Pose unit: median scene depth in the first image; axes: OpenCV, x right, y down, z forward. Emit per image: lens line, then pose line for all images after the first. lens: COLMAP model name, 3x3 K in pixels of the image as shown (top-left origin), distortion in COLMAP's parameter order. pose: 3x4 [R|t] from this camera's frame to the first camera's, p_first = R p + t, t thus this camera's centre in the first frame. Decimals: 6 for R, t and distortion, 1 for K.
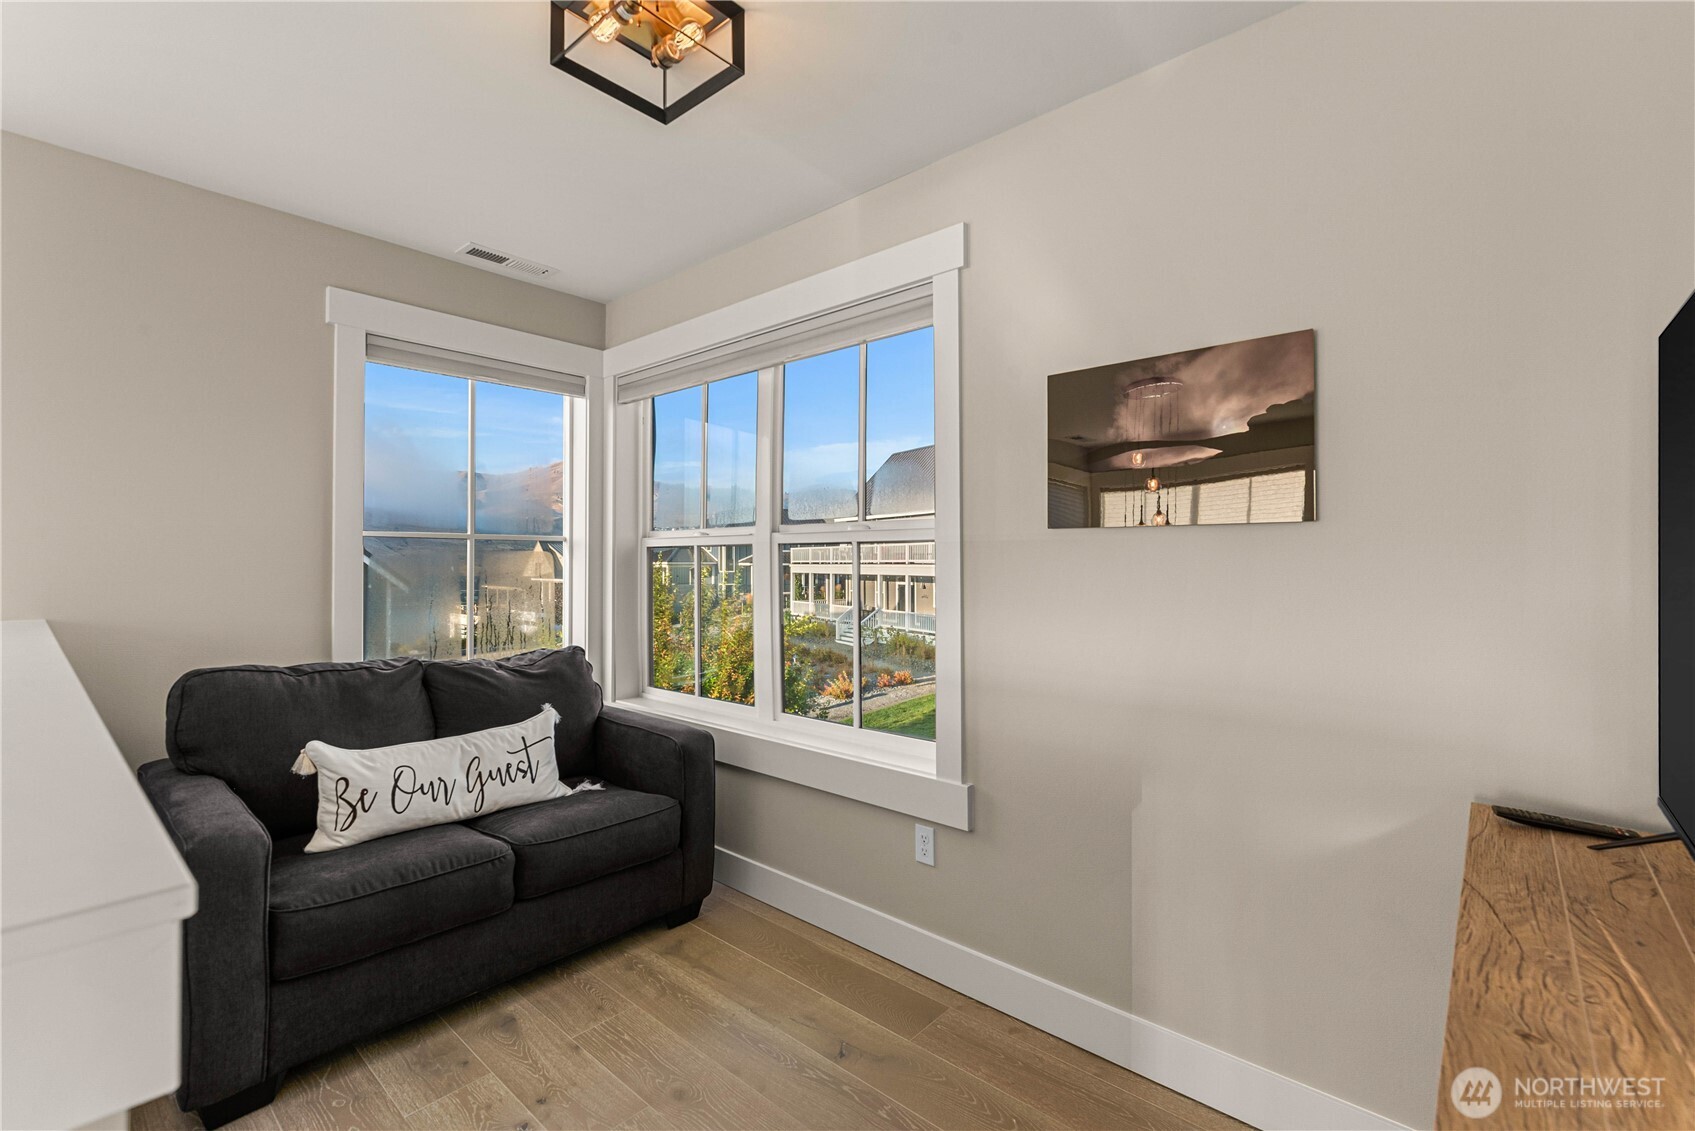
lens RADIAL K [[731.0, 0, 861.0], [0, 731.0, 560.5], [0, 0, 1]] dist [0.001594, -0.000880]
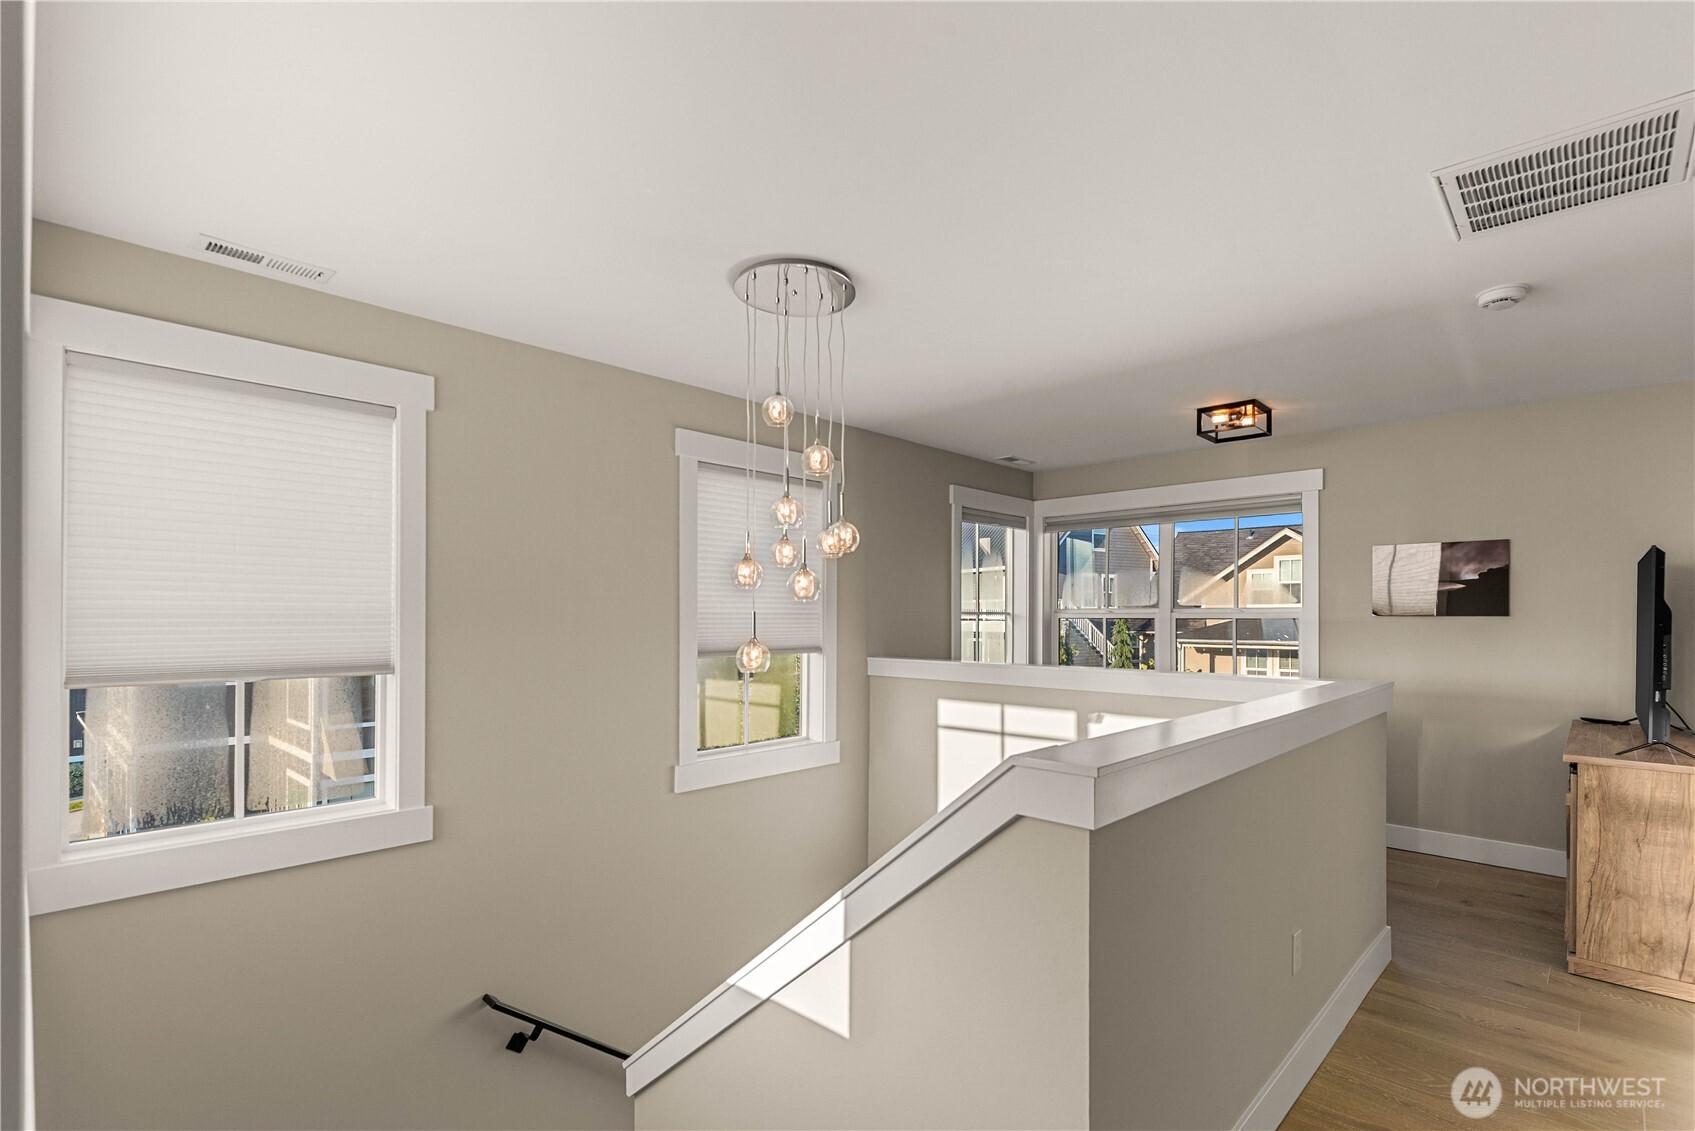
lens RADIAL K [[786.9, 0, 847.7], [0, 786.9, 619.9], [0, 0, 1]] dist [-0.002555, -0.000326]
pose [[0.998688, 0.002801, -0.051134, -1.364458], [-0.002594, 0.999988, 0.004121, -0.043626], [0.051145, -0.003983, 0.998683, -1.632781]]
